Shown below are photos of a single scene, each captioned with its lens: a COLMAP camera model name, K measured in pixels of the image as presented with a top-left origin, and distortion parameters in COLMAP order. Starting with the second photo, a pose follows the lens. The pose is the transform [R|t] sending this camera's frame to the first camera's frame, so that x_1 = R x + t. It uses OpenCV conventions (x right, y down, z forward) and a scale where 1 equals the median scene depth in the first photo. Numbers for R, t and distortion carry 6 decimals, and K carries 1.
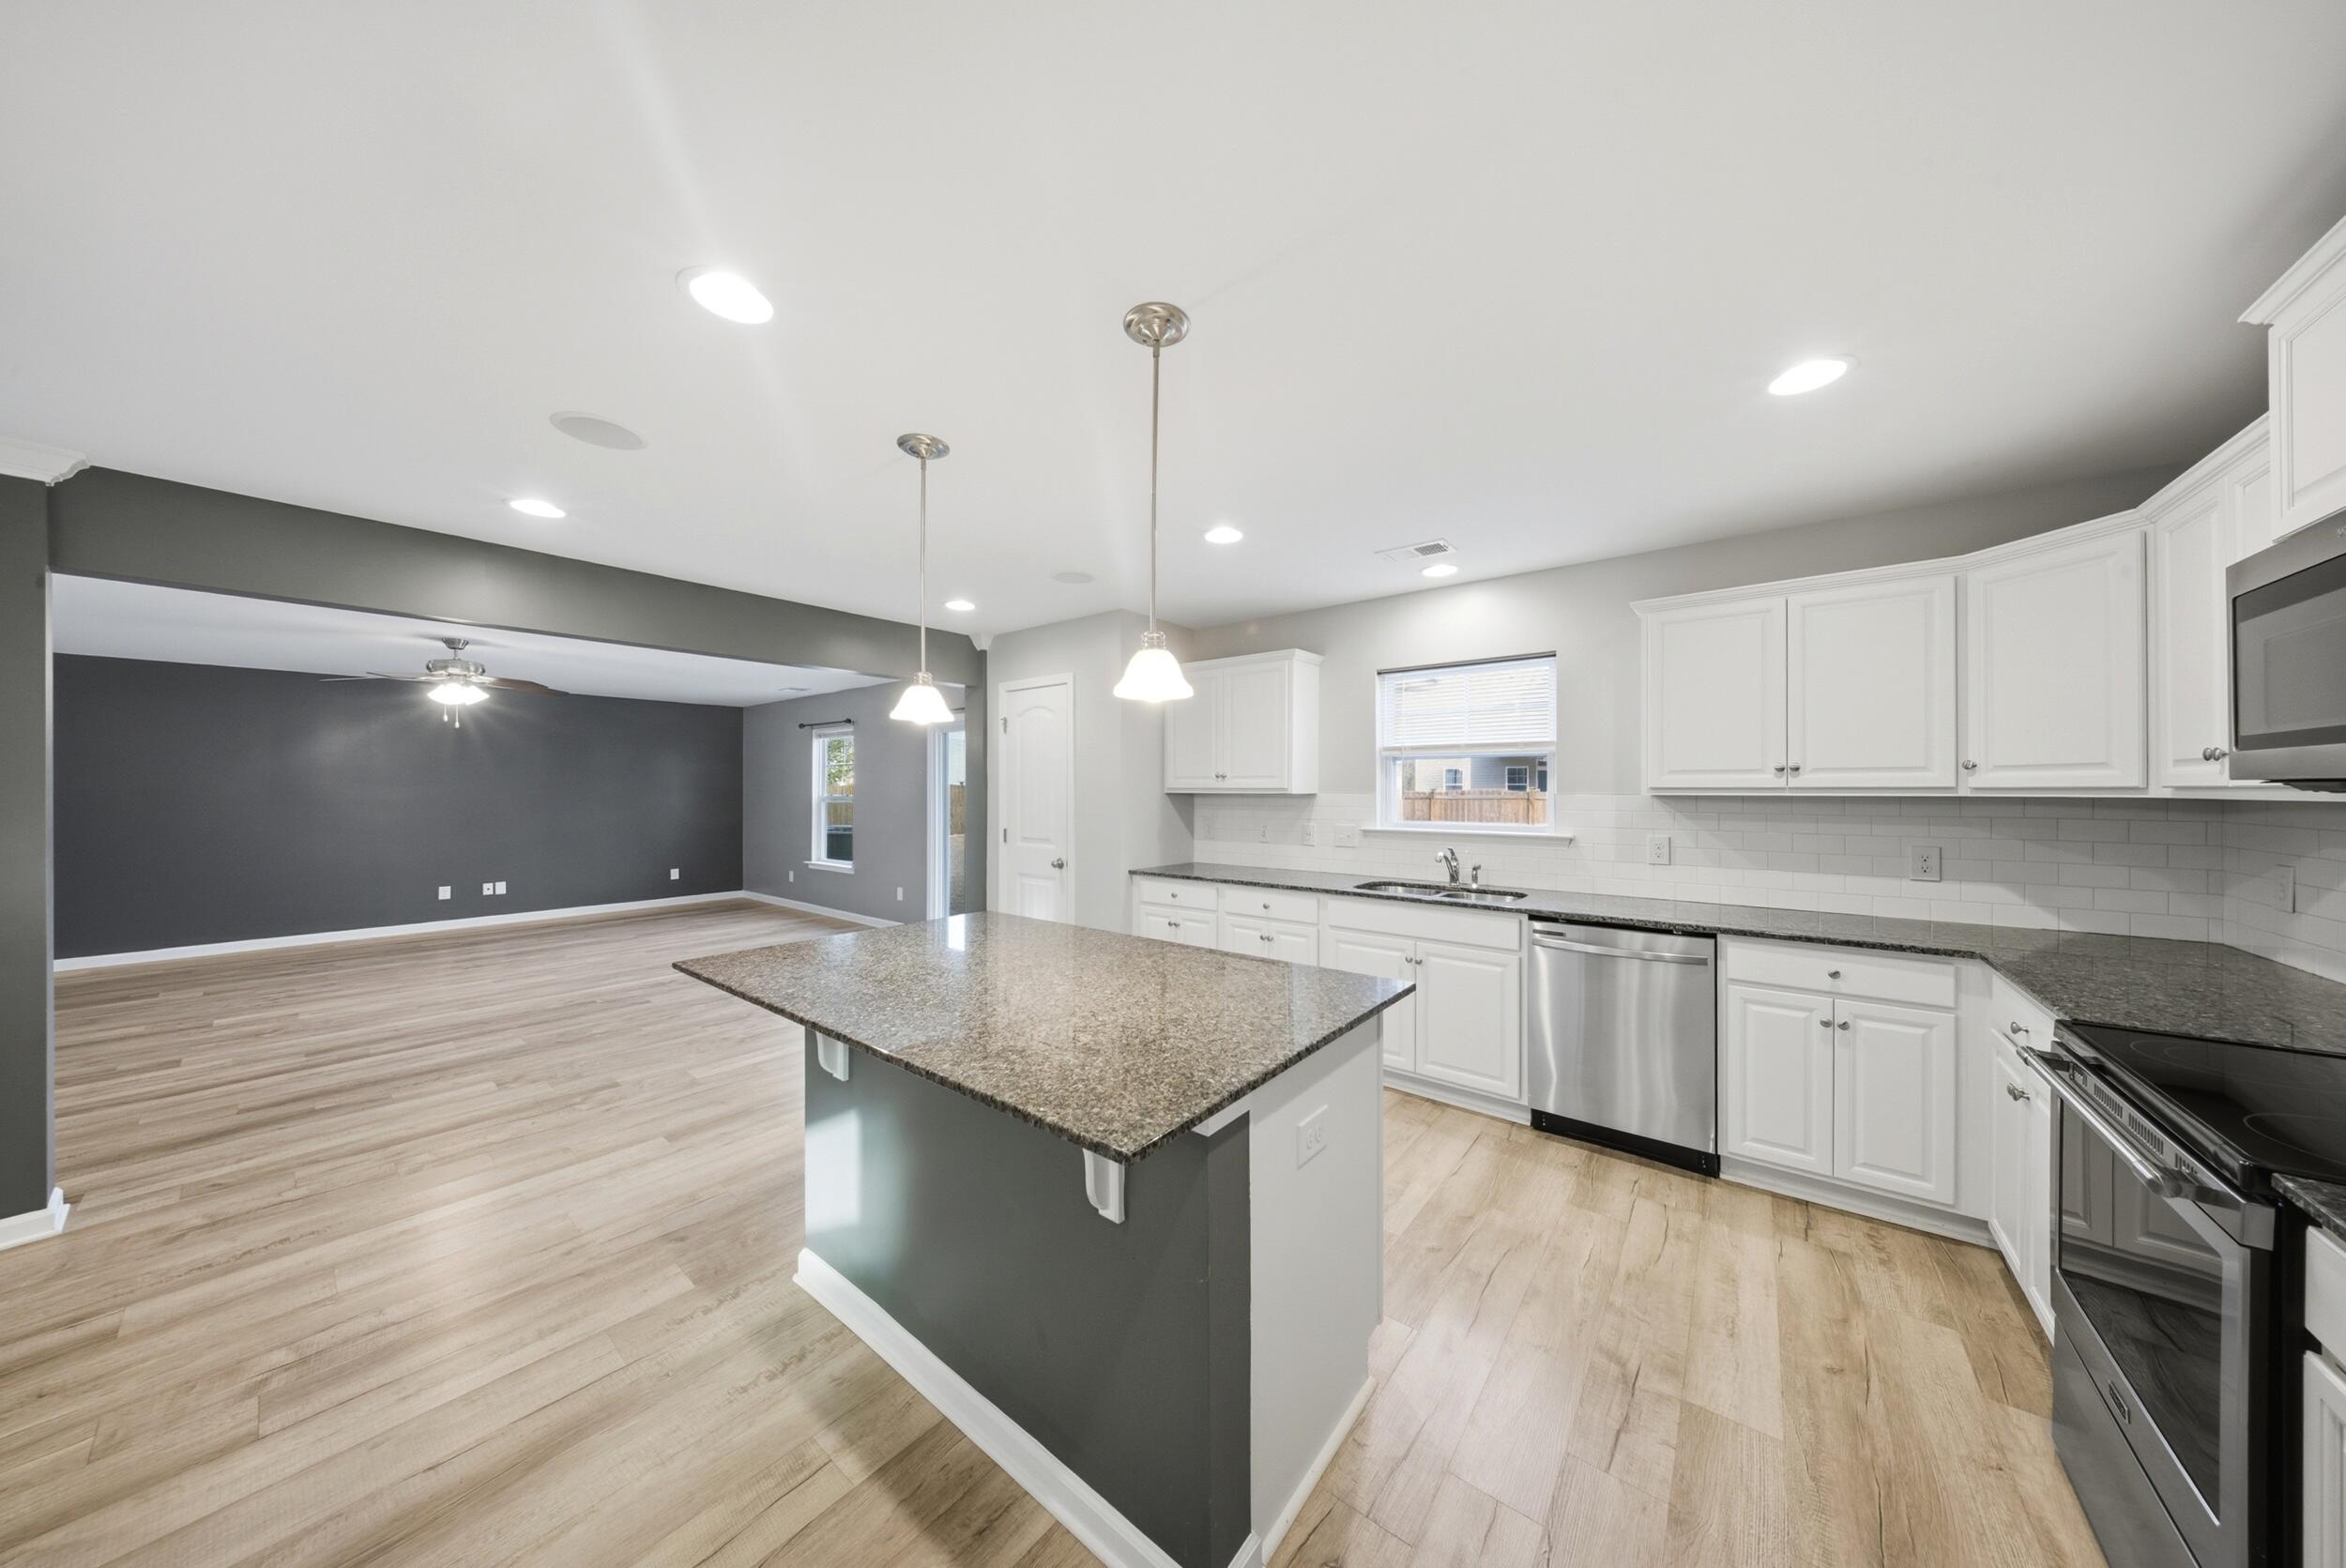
lens RADIAL K [[700.3, 0, 1165.0], [0, 700.3, 787.0], [0, 0, 1]] dist [0.000782, -0.000008]
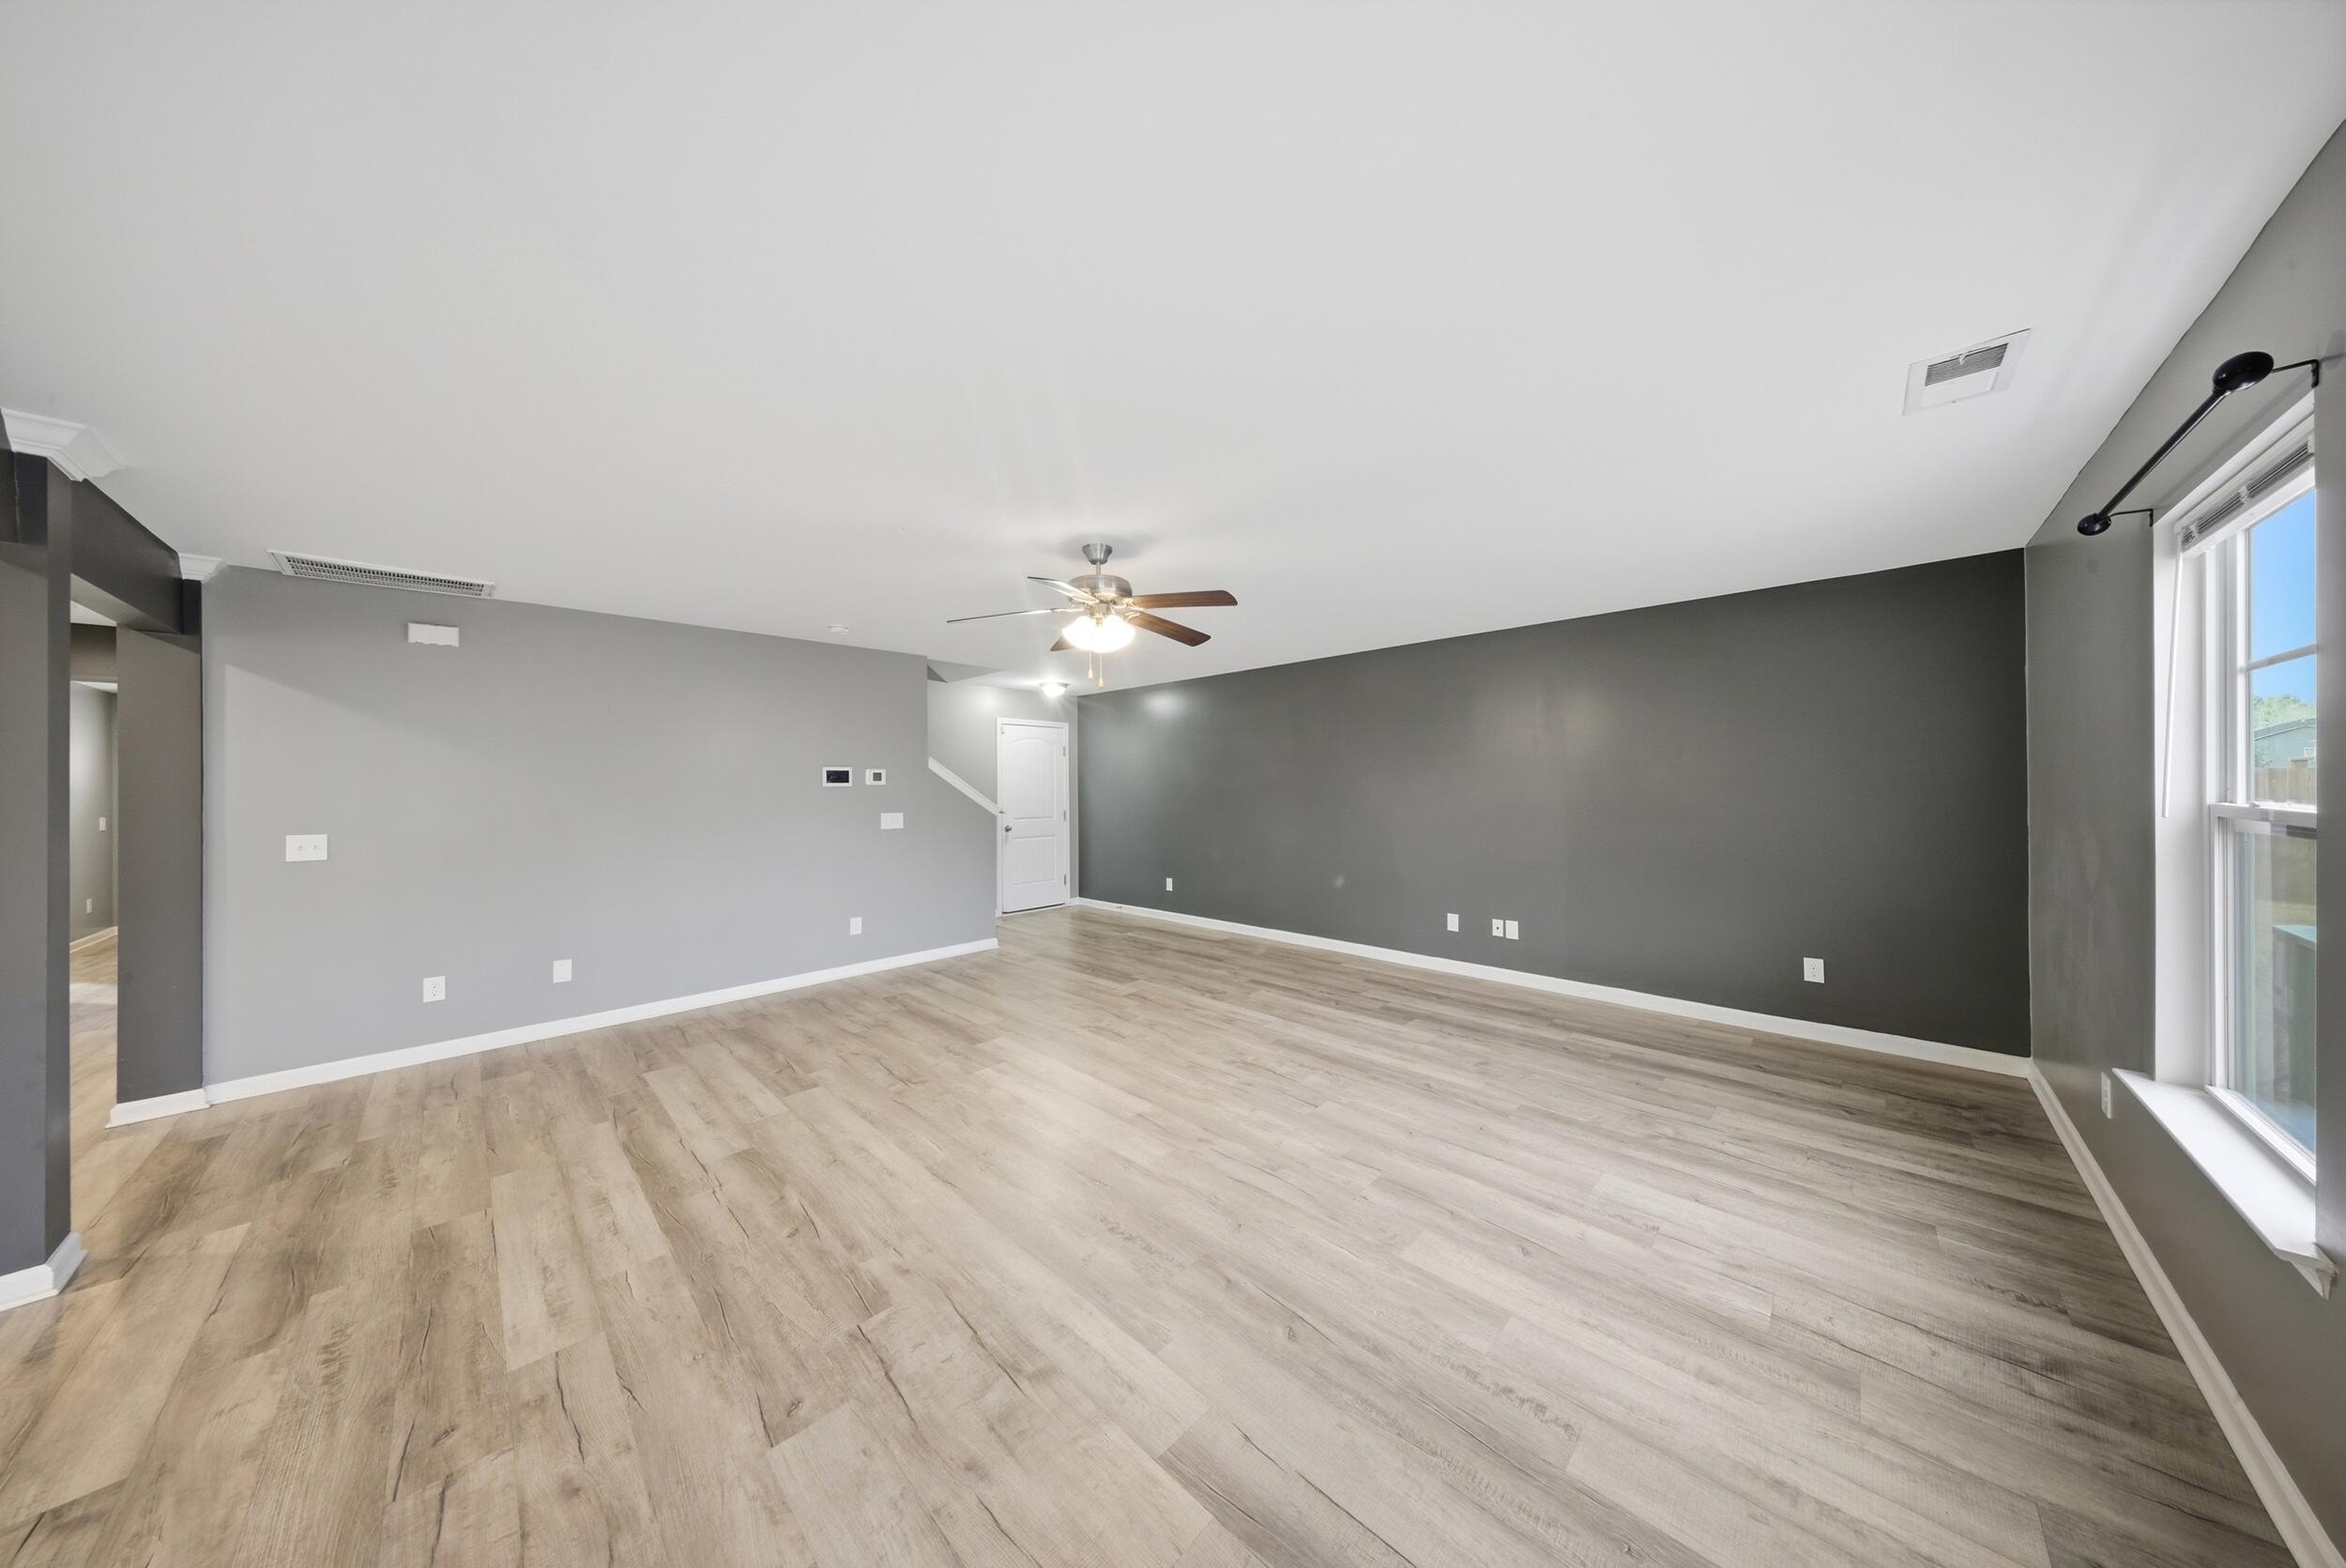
lens RADIAL K [[700.3, 0, 1160.9], [0, 700.3, 781.7], [0, 0, 1]] dist [0.000782, -0.000008]
pose [[-0.091517, -0.000426, -0.995803, -0.416105], [0.015421, 0.999879, -0.001845, -0.001429], [0.995684, -0.015525, -0.091499, 1.198430]]
